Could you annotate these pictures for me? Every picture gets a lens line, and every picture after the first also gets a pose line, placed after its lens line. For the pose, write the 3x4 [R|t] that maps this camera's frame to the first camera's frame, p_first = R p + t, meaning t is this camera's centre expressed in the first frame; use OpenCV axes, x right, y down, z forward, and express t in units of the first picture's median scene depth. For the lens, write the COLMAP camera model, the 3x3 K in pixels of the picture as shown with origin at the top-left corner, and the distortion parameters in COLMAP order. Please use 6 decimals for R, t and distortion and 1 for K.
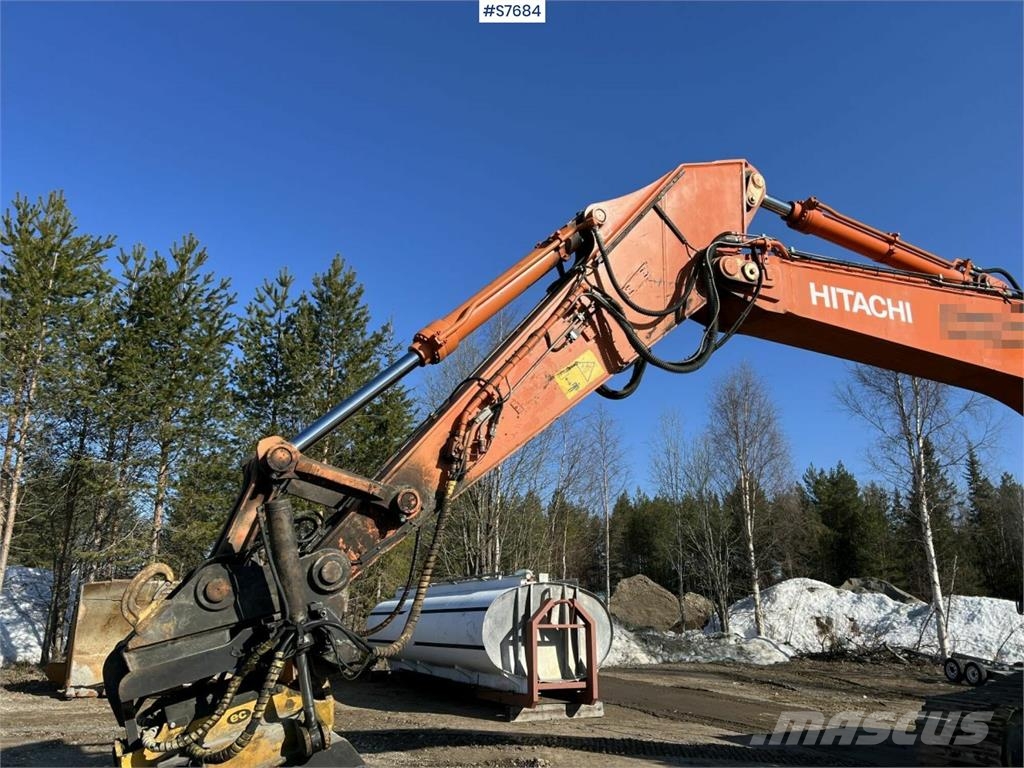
lens RADIAL K [[766.4, 0, 507.9], [0, 766.4, 385.0], [0, 0, 1]] dist [0.066373, -0.067924]
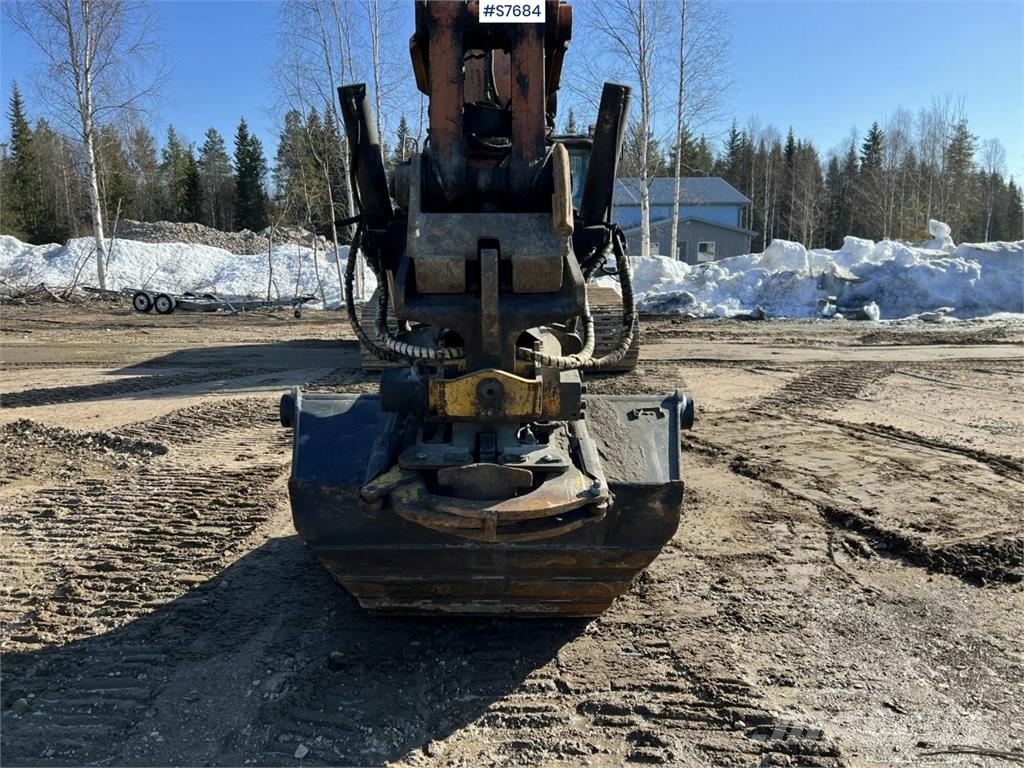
lens RADIAL K [[770.9, 0, 503.5], [0, 770.9, 384.8], [0, 0, 1]] dist [0.052652, -0.054140]
pose [[0.434807, -0.162103, 0.885814, -0.149224], [-0.235051, 0.929136, 0.285407, 0.030859], [-0.869307, -0.332308, 0.365892, 0.086988]]
